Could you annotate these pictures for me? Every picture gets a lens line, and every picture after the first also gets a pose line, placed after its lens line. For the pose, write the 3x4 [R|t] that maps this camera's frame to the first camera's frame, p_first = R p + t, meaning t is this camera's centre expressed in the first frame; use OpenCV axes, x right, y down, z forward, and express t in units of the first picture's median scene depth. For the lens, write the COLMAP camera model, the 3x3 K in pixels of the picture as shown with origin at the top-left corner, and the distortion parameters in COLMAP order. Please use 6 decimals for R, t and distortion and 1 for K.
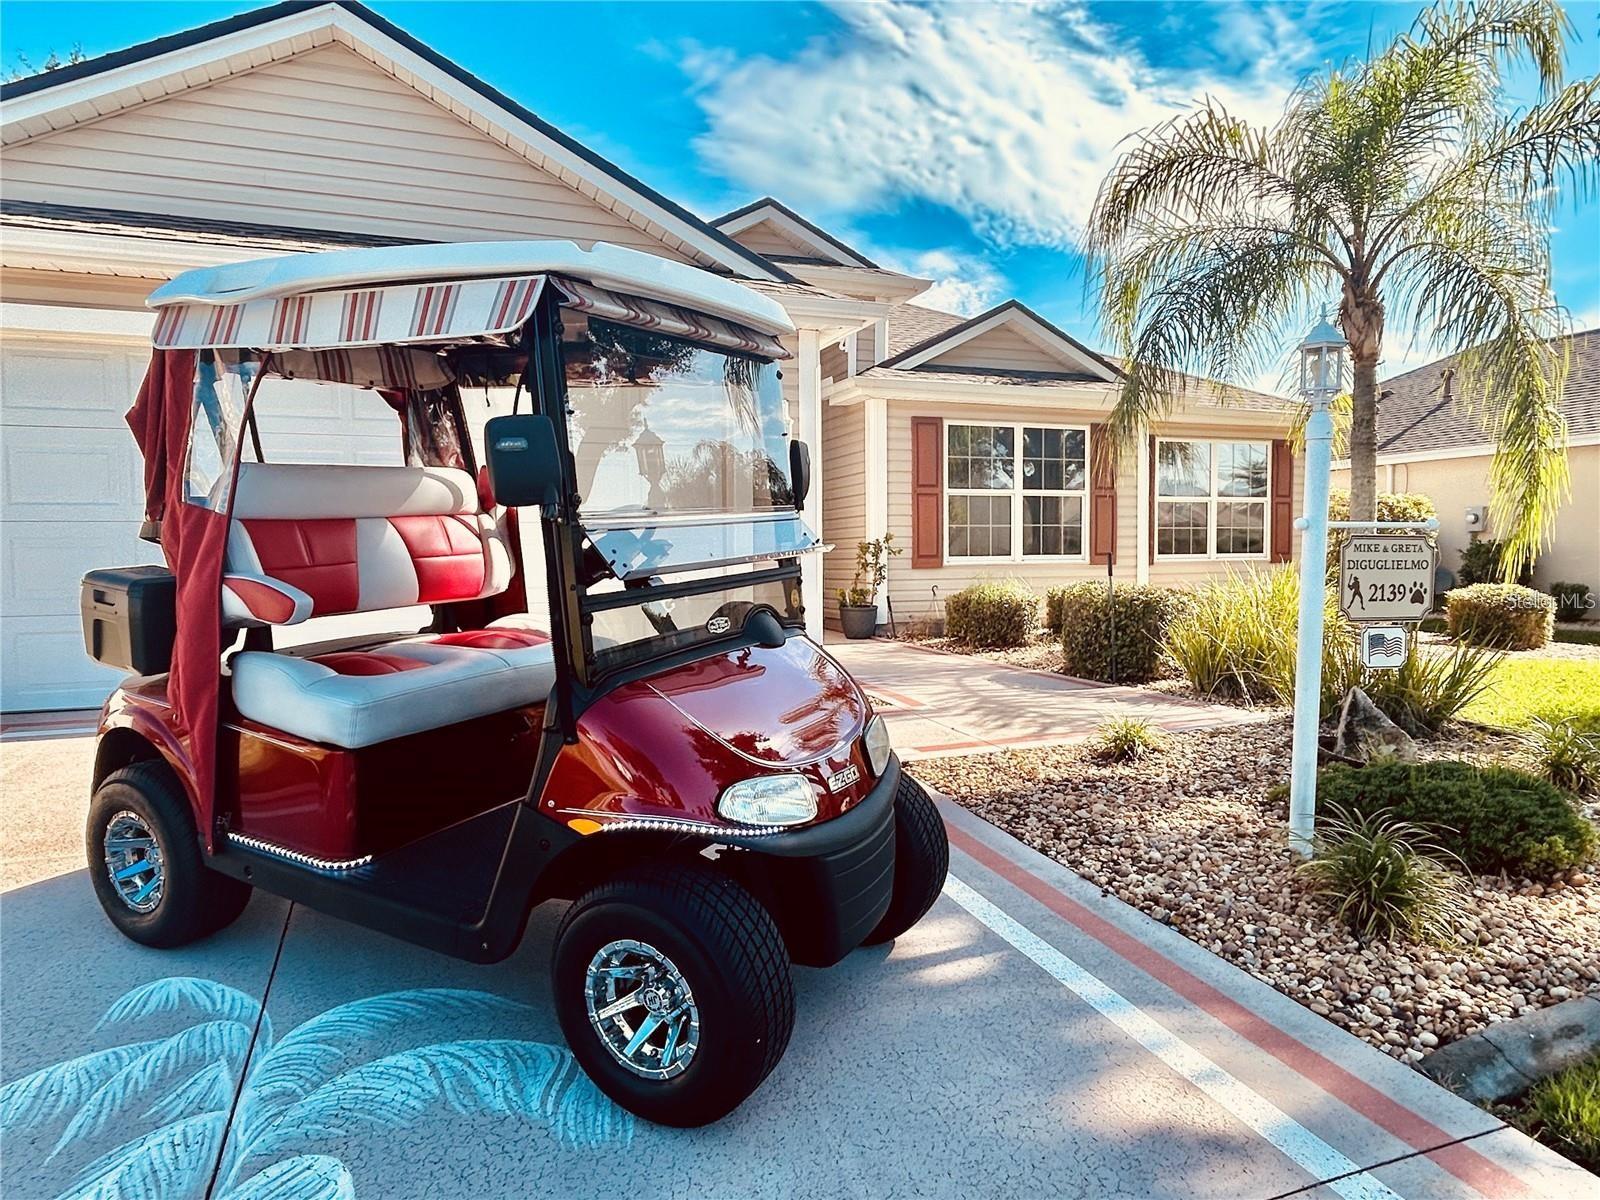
lens RADIAL K [[984.2, 0, 799.3], [0, 984.2, 593.8], [0, 0, 1]] dist [0.002013, 0.002124]
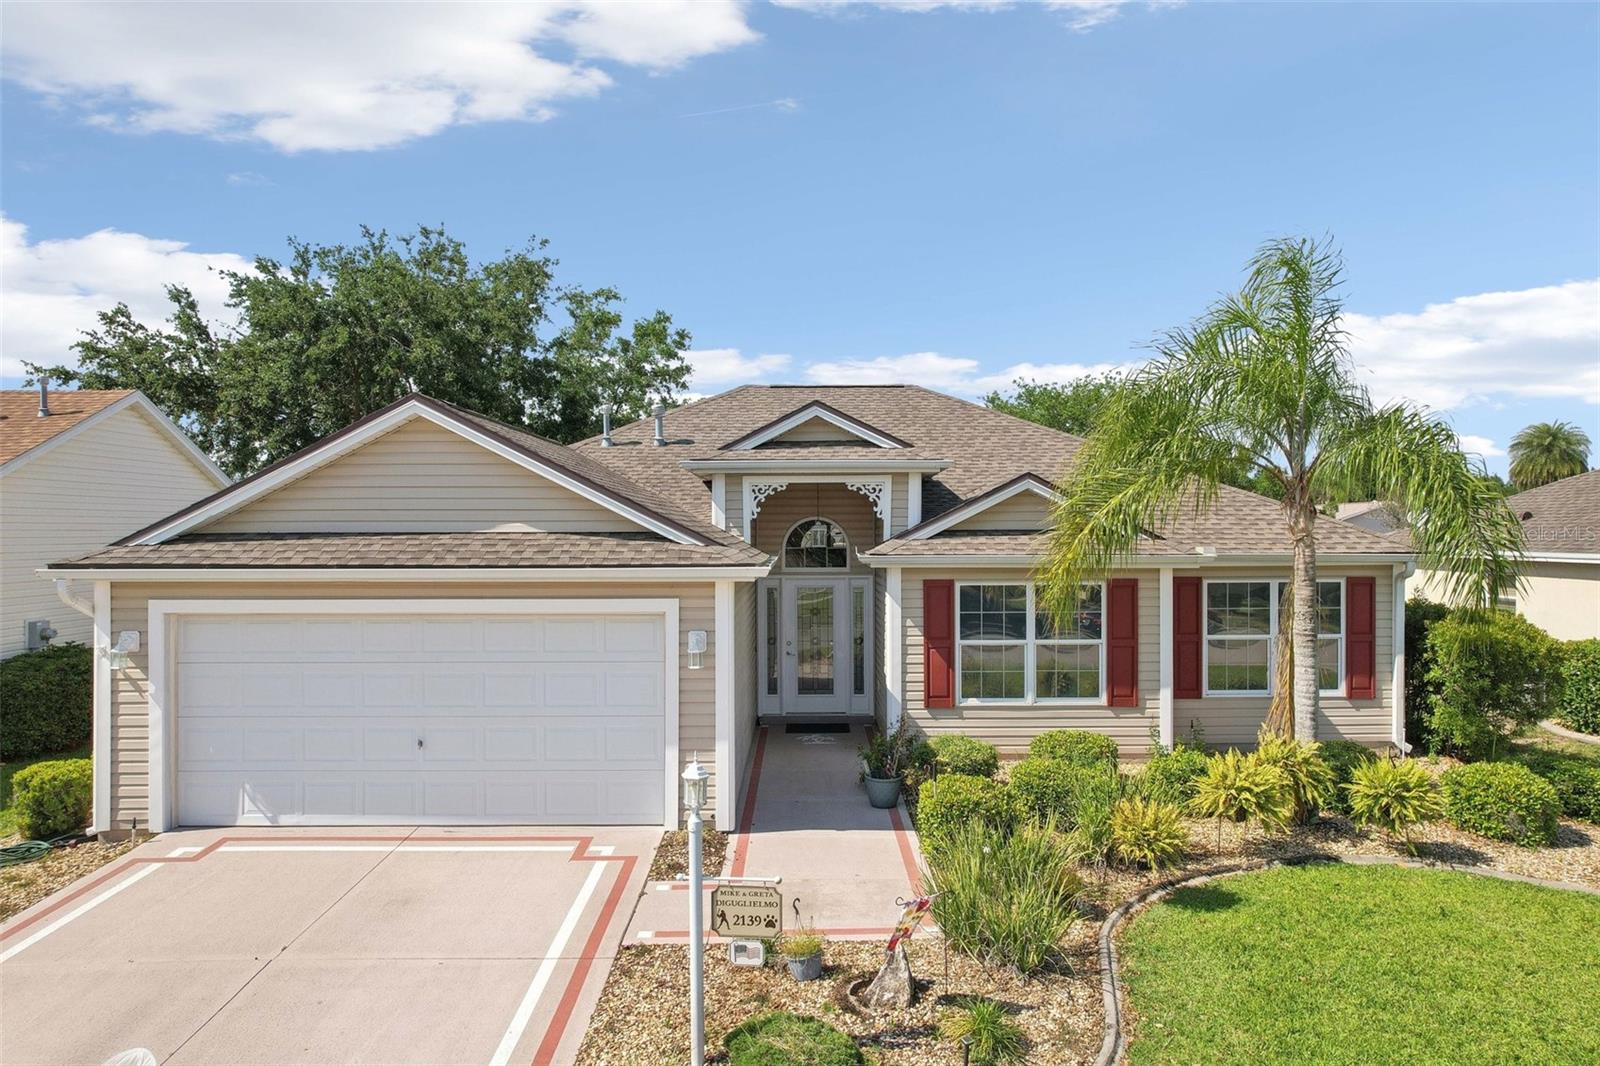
lens RADIAL K [[987.7, 0, 795.7], [0, 987.7, 541.0], [0, 0, 1]] dist [0.013206, 0.000692]
pose [[0.940821, 0.008090, -0.338809, 0.370887], [-0.024369, 0.998742, -0.043821, -0.171097], [0.338028, 0.049484, 0.939834, -0.172738]]
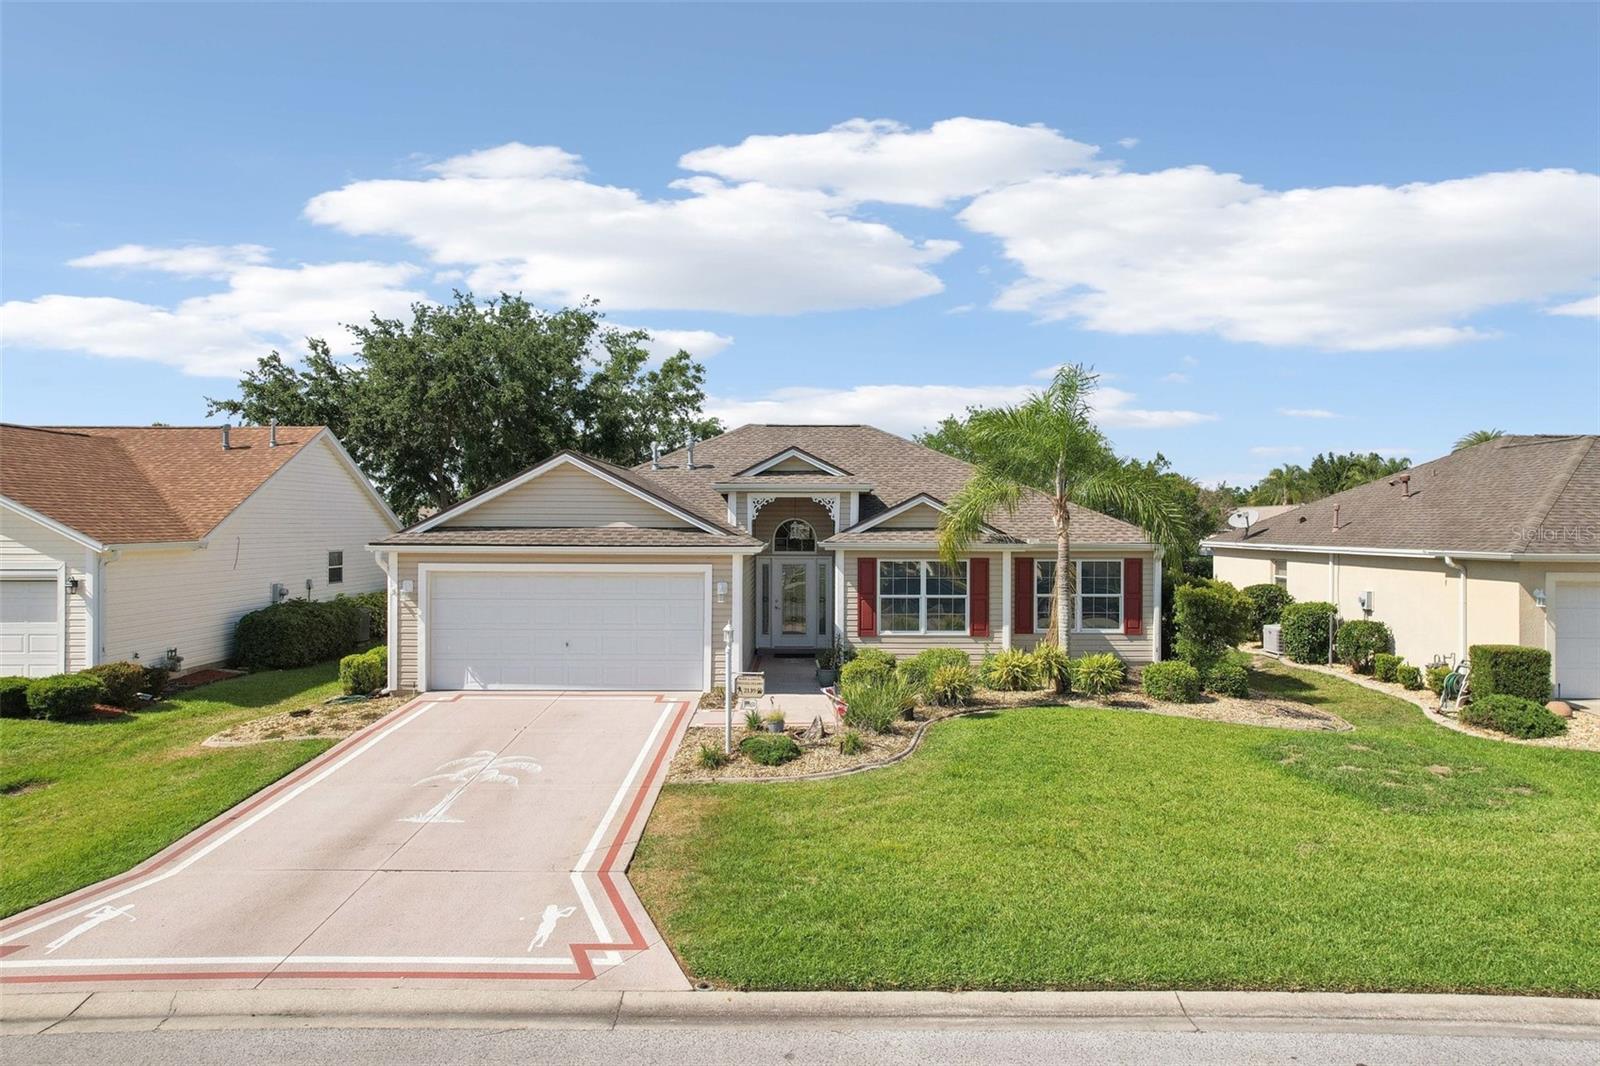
lens RADIAL K [[987.7, 0, 811.3], [0, 987.7, 521.9], [0, 0, 1]] dist [0.013206, 0.000692]
pose [[0.945313, 0.008678, -0.326048, 0.660654], [-0.029826, 0.997758, -0.059917, -0.131291], [0.324797, 0.066365, 0.943452, -0.871071]]
